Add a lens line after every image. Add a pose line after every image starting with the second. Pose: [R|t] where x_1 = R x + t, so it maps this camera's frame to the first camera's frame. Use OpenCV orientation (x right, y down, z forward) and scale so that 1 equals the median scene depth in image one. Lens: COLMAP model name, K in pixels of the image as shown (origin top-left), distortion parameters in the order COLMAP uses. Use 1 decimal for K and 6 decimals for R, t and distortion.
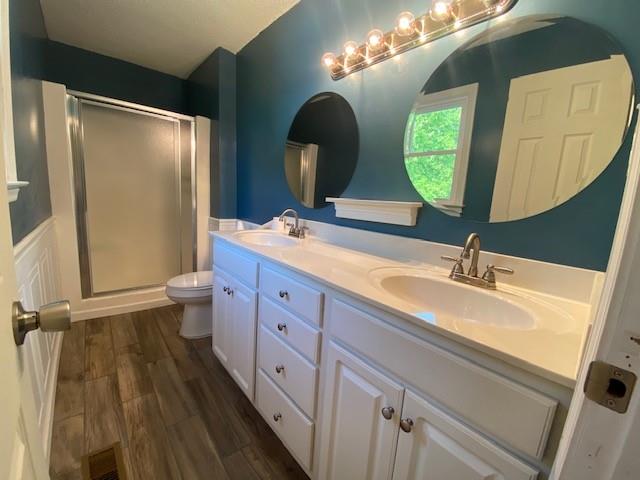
lens RADIAL K [[263.2, 0, 323.2], [0, 263.2, 239.9], [0, 0, 1]] dist [-0.004133, -0.002654]
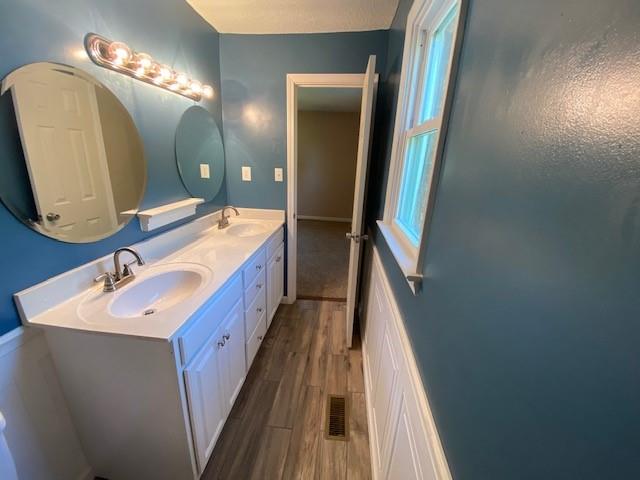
lens RADIAL K [[263.2, 0, 319.7], [0, 263.2, 240.2], [0, 0, 1]] dist [-0.004133, -0.002654]
pose [[-0.675921, -0.291809, 0.676741, -1.245607], [0.052475, 0.896883, 0.439144, -0.532322], [-0.735103, 0.332339, -0.590910, 1.349577]]
